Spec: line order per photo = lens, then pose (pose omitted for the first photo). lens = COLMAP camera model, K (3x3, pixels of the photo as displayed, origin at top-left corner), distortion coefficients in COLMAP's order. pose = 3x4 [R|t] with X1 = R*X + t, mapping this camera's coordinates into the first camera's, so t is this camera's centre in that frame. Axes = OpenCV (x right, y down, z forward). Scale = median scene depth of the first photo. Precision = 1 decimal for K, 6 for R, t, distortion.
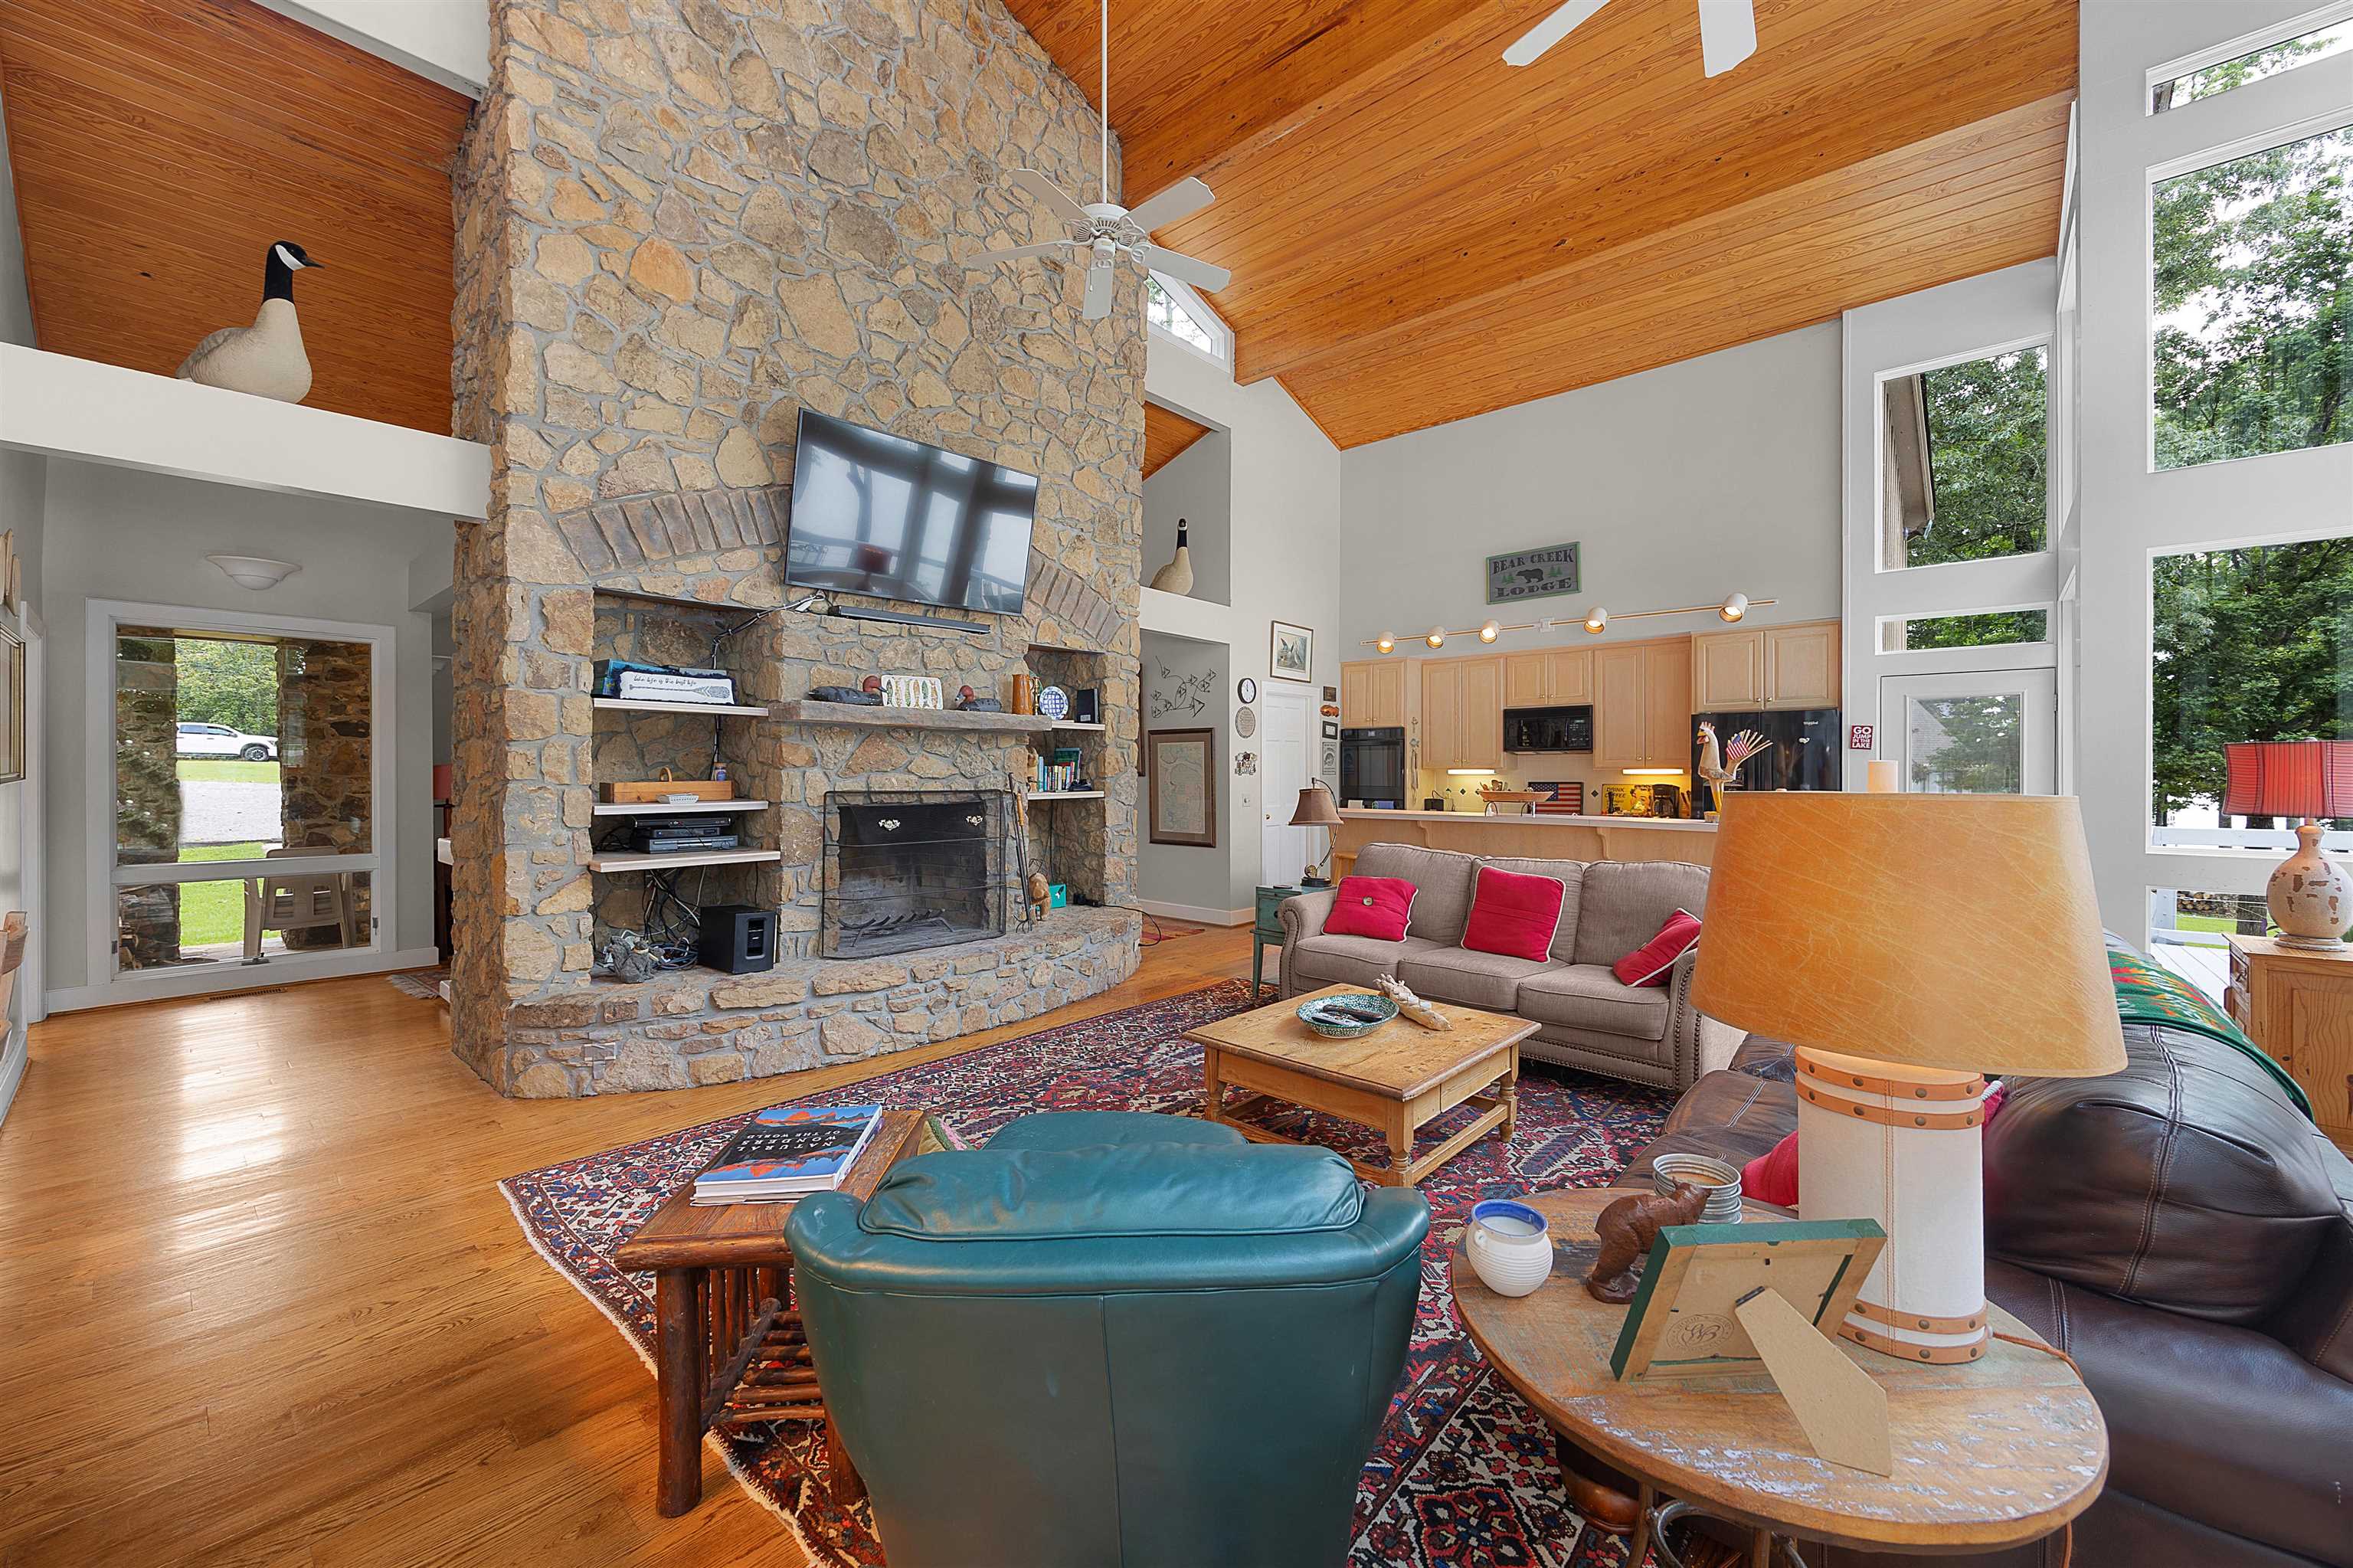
lens RADIAL K [[922.2, 0, 1175.6], [0, 922.2, 769.5], [0, 0, 1]] dist [0.000034, -0.000111]
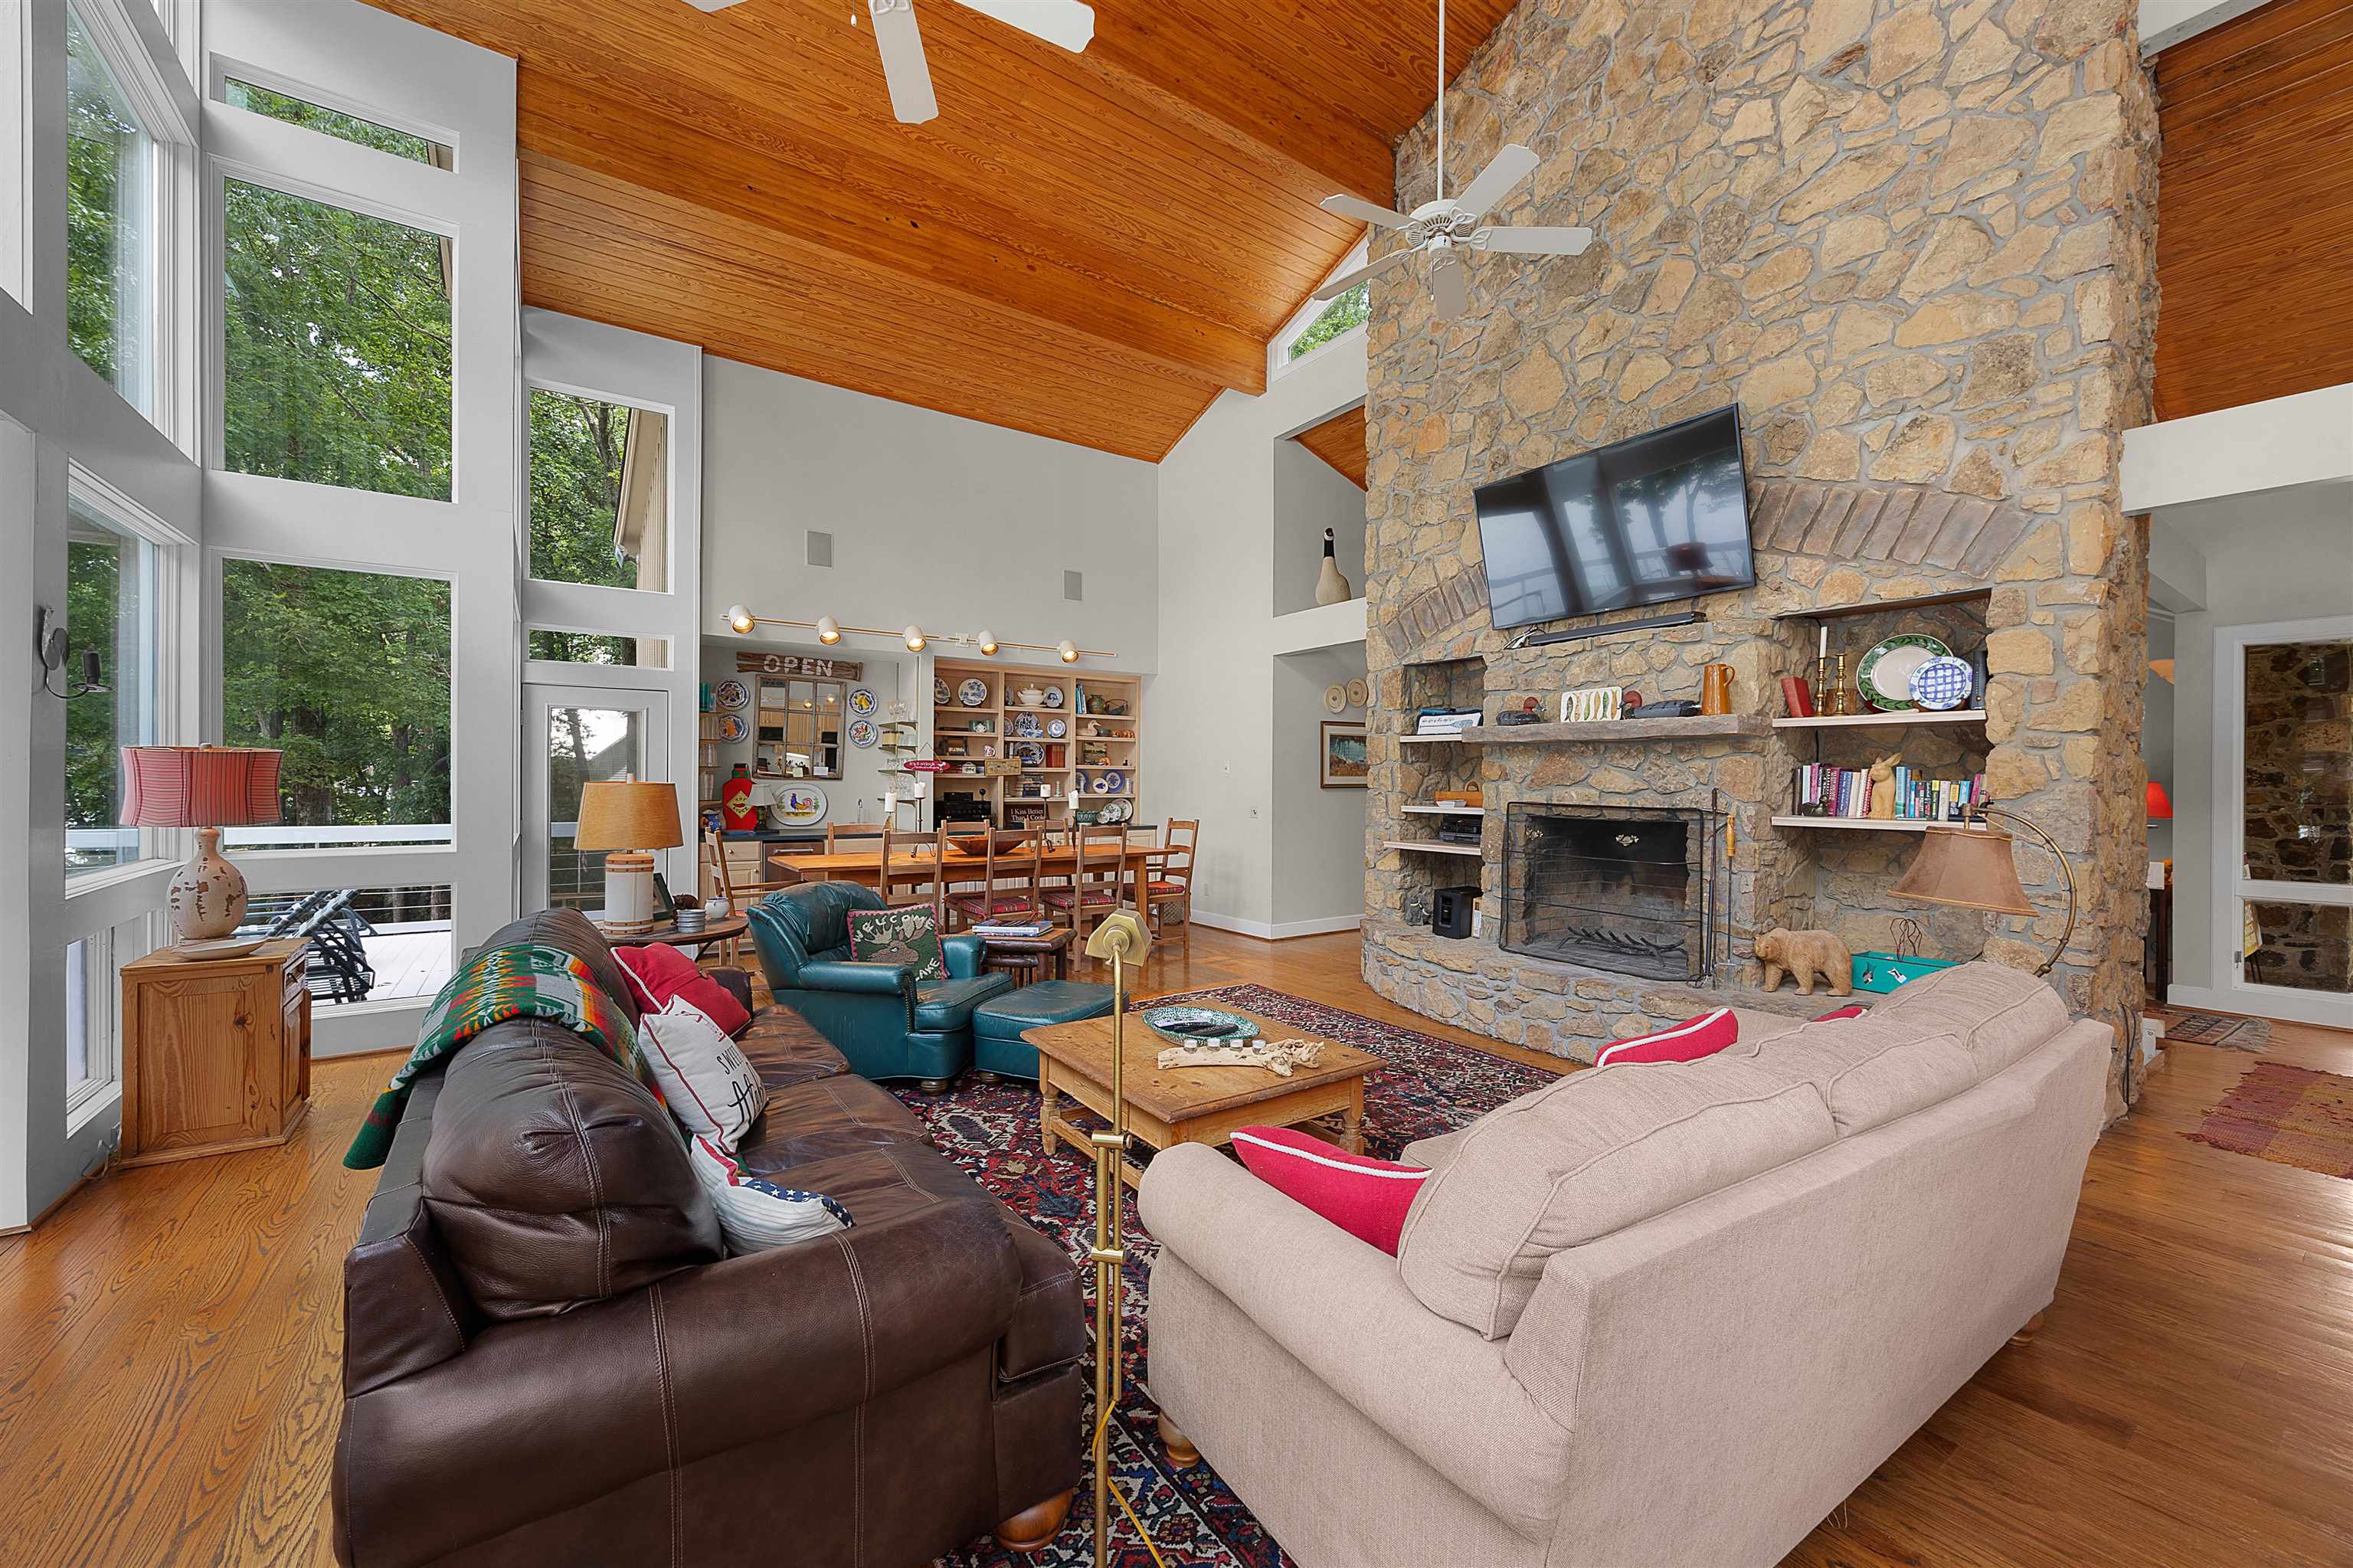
lens RADIAL K [[903.3, 0, 1186.2], [0, 903.3, 775.4], [0, 0, 1]] dist [0.002306, -0.000045]
pose [[-0.226751, -0.005916, -0.973935, 0.832477], [-0.005702, 0.999972, -0.004747, -0.001811], [0.973936, 0.004477, -0.226779, 0.878133]]
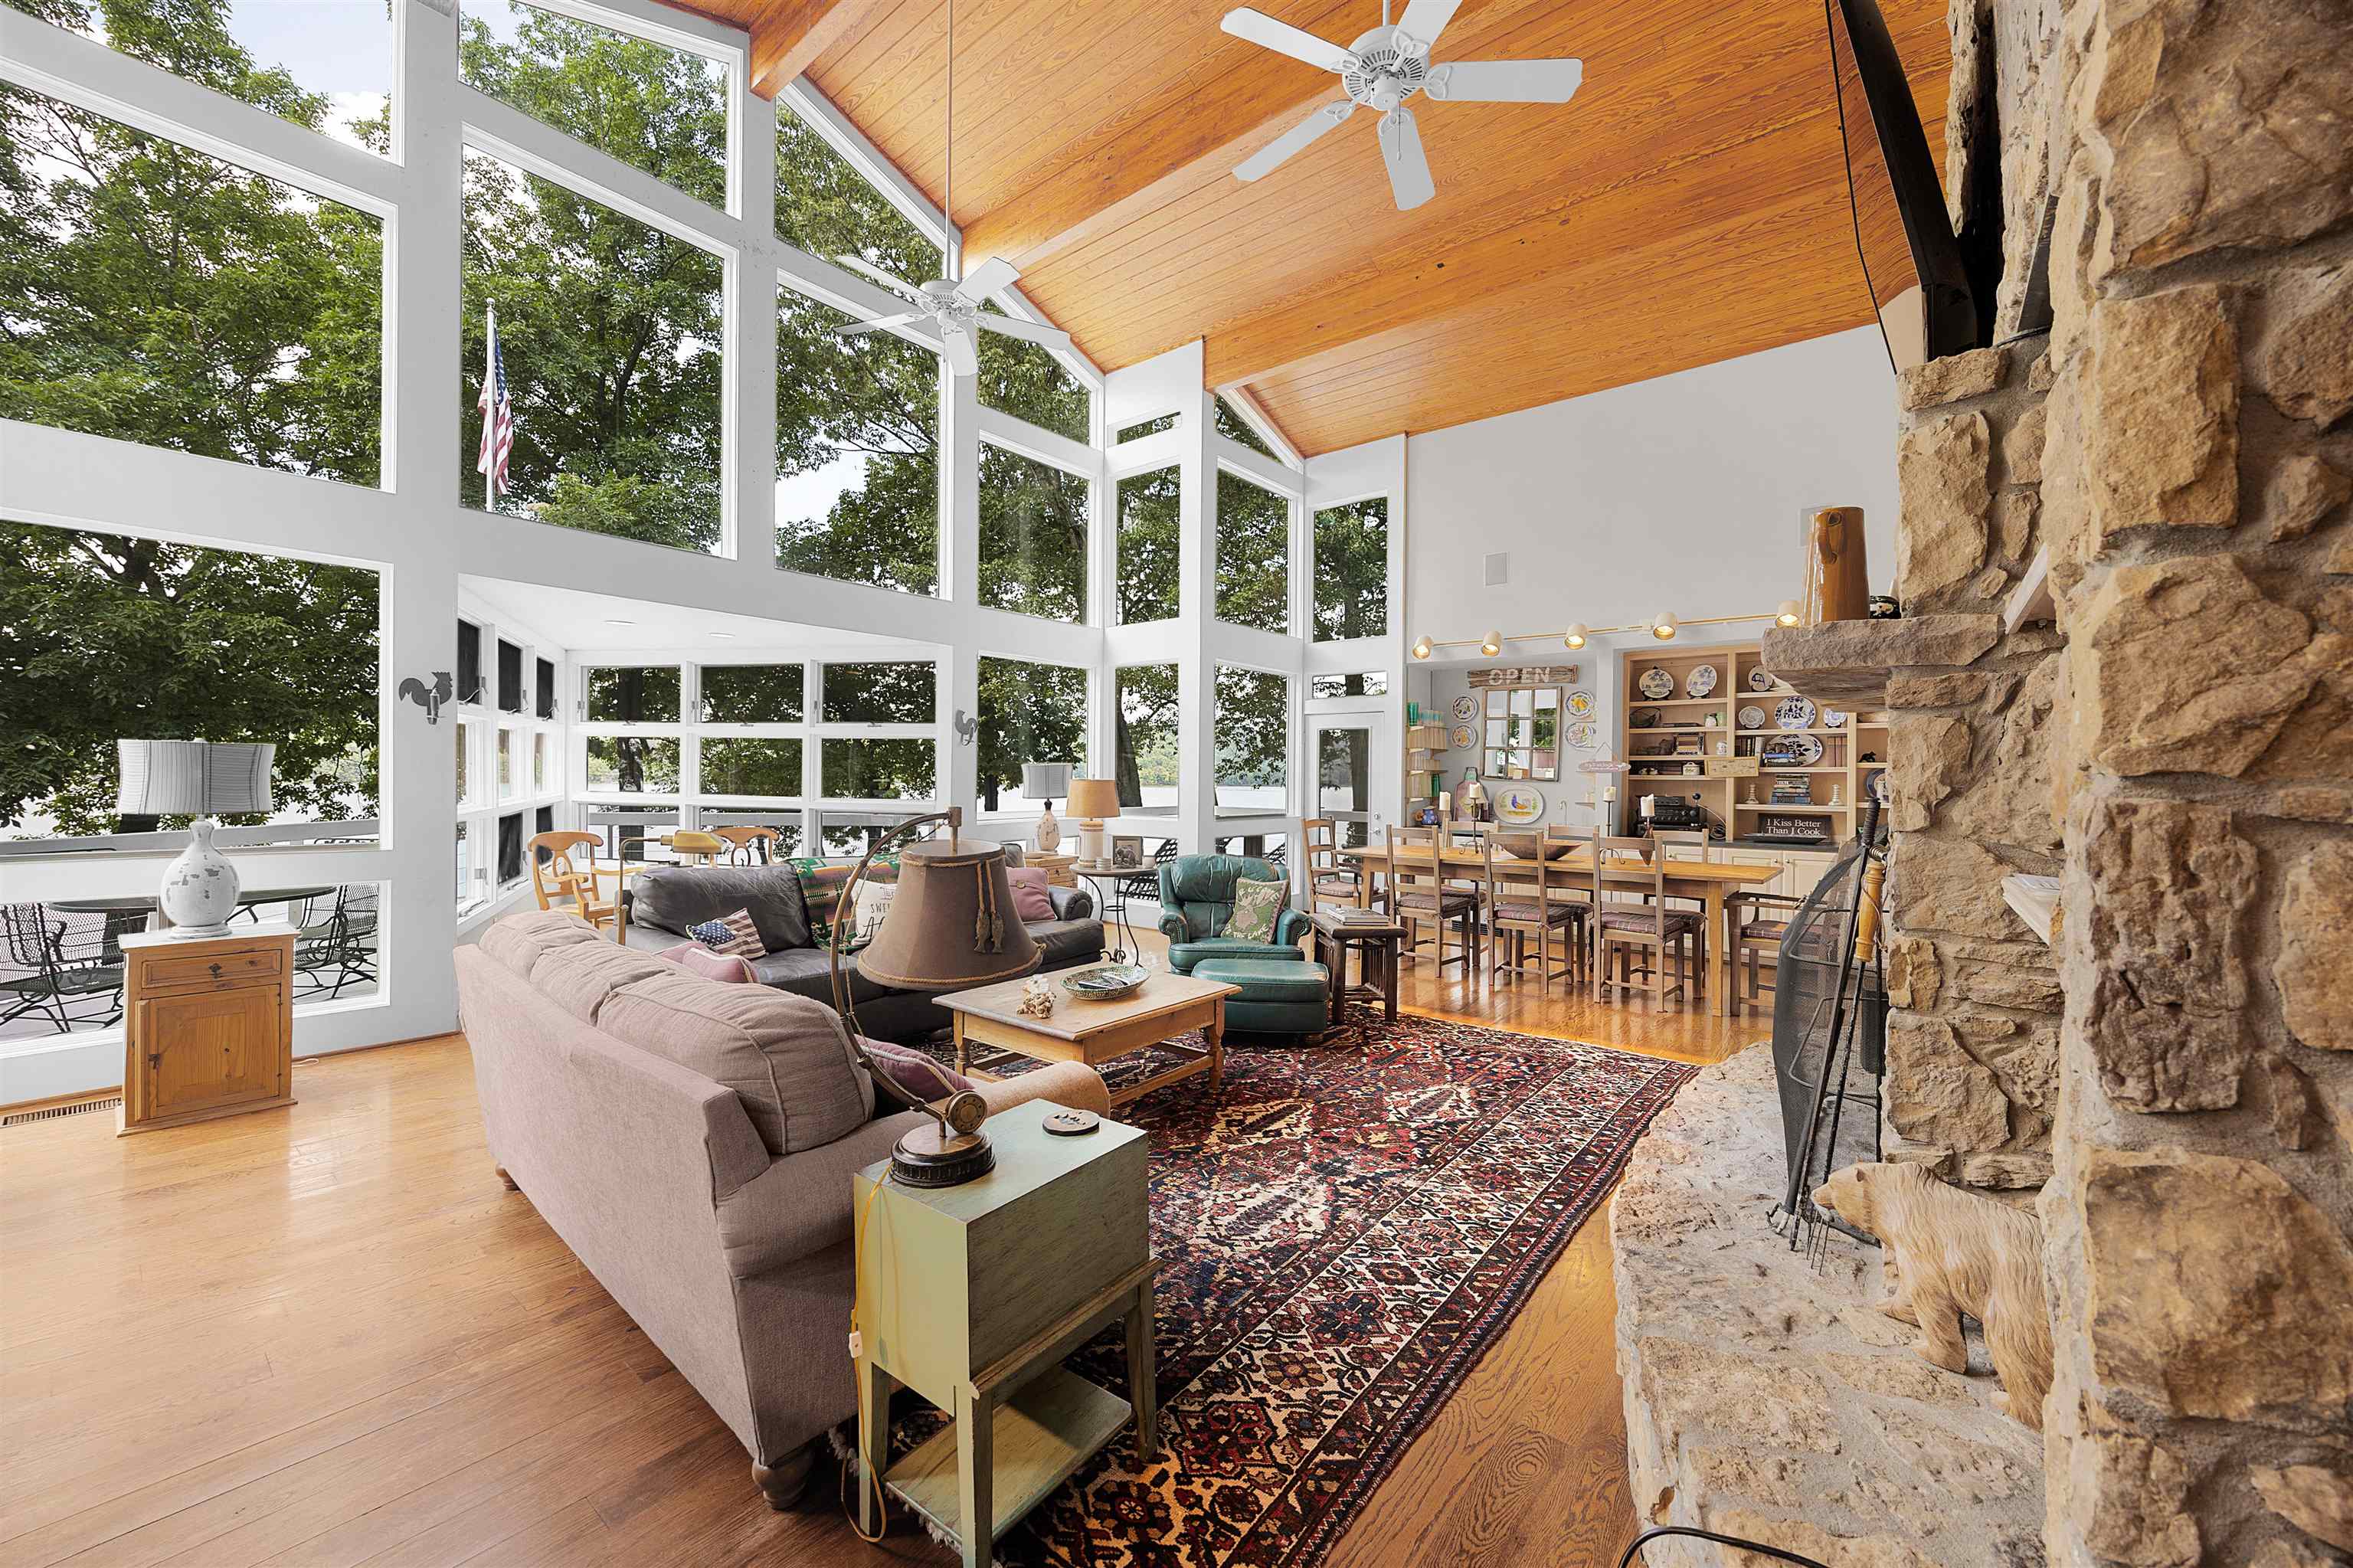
lens RADIAL K [[903.3, 0, 1186.2], [0, 903.3, 775.4], [0, 0, 1]] dist [0.002306, -0.000045]
pose [[-0.998349, -0.008986, -0.056731, 0.110746], [-0.008845, 0.999957, -0.002737, 0.000470], [0.056753, -0.002231, -0.998386, 1.584080]]
